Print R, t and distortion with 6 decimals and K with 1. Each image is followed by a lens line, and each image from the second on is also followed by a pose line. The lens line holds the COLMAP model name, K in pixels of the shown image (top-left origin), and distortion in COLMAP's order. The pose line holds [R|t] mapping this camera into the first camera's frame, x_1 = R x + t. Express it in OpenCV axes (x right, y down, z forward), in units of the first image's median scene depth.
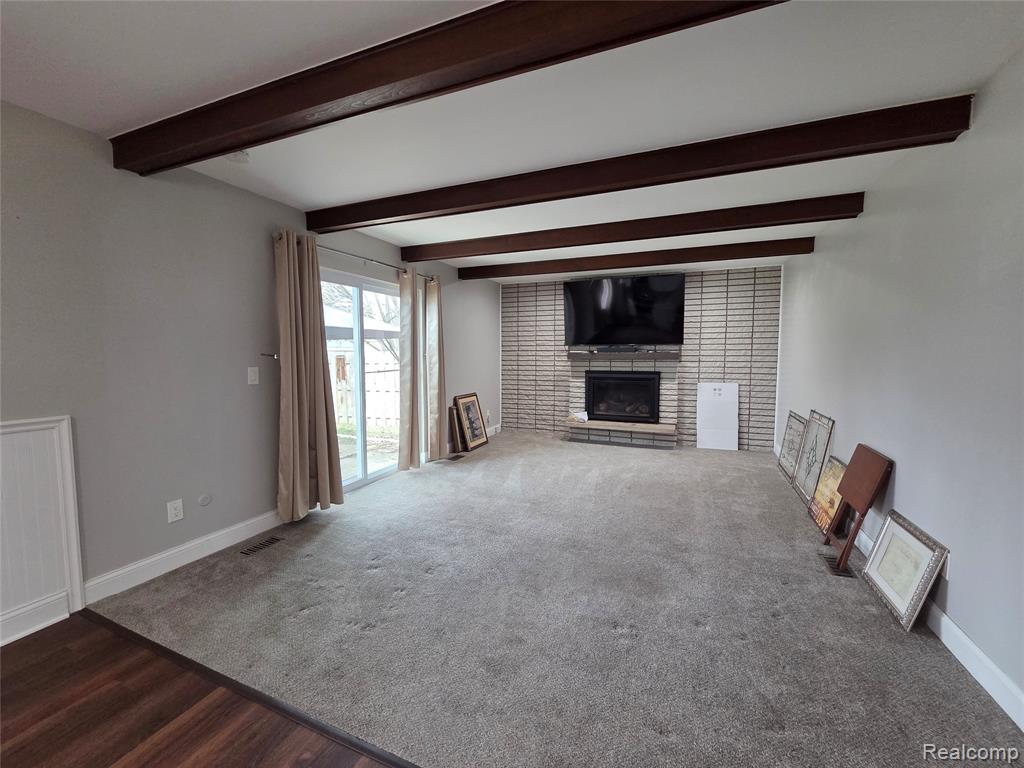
lens RADIAL K [[419.2, 0, 508.3], [0, 419.2, 380.5], [0, 0, 1]] dist [0.003699, -0.001098]
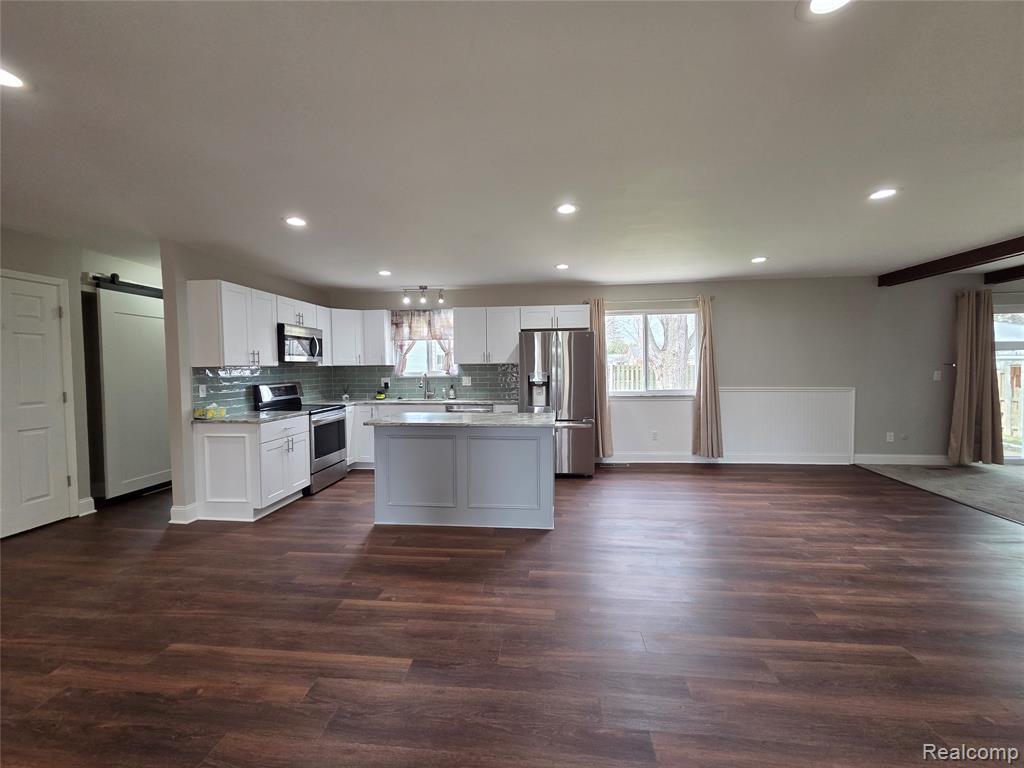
lens RADIAL K [[419.2, 0, 512.4], [0, 419.2, 383.7], [0, 0, 1]] dist [0.003699, -0.001098]
pose [[0.298295, 0.038634, -0.953692, 0.317228], [-0.055548, 0.998190, 0.023062, 0.045880], [0.952856, 0.046097, 0.299901, -0.711818]]
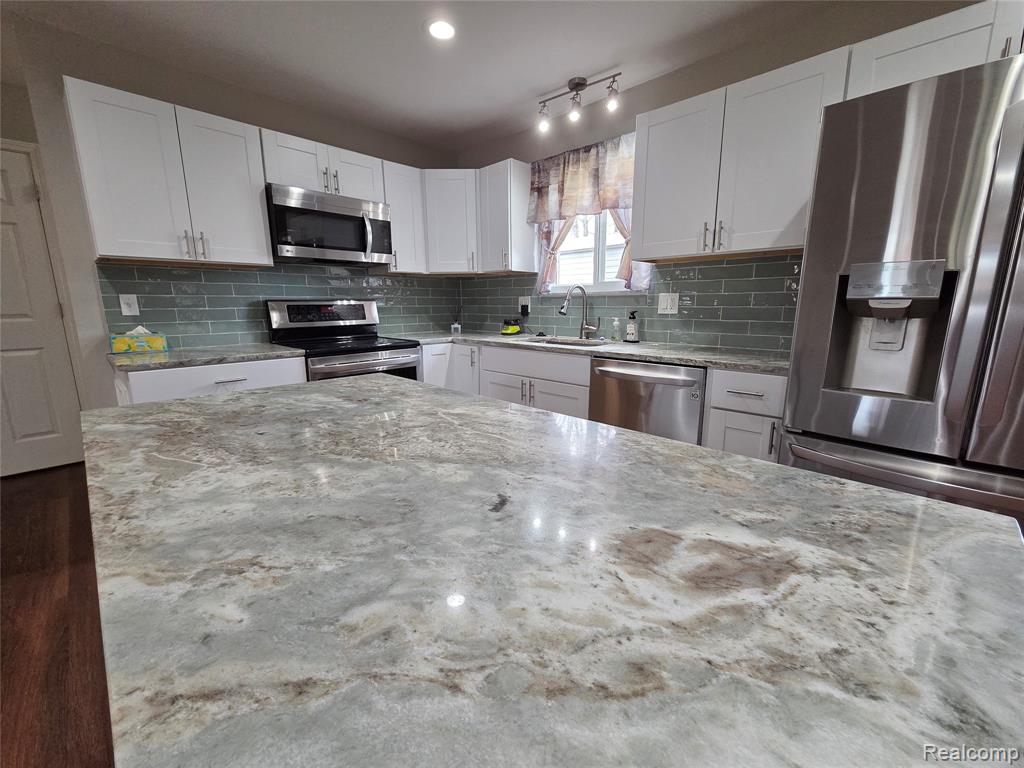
lens RADIAL K [[419.2, 0, 510.2], [0, 419.2, 381.5], [0, 0, 1]] dist [0.003699, -0.001098]
pose [[-0.359102, 0.178179, -0.916132, -0.258872], [-0.057674, 0.975494, 0.212331, 0.067373], [0.931515, 0.129086, -0.340025, -0.487411]]
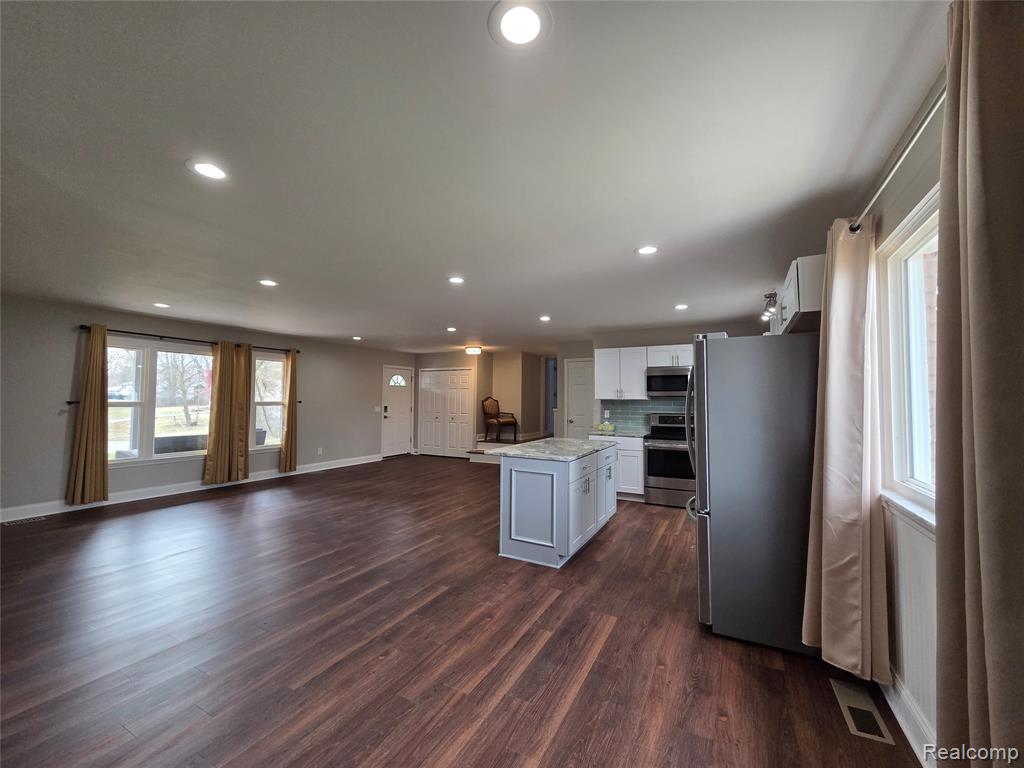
lens RADIAL K [[419.2, 0, 509.2], [0, 419.2, 382.0], [0, 0, 1]] dist [0.003699, -0.001098]
pose [[-0.995780, -0.001653, 0.091755, -0.353836], [0.000462, 0.999735, 0.023019, -0.015824], [-0.091769, 0.022964, -0.995515, 0.226294]]
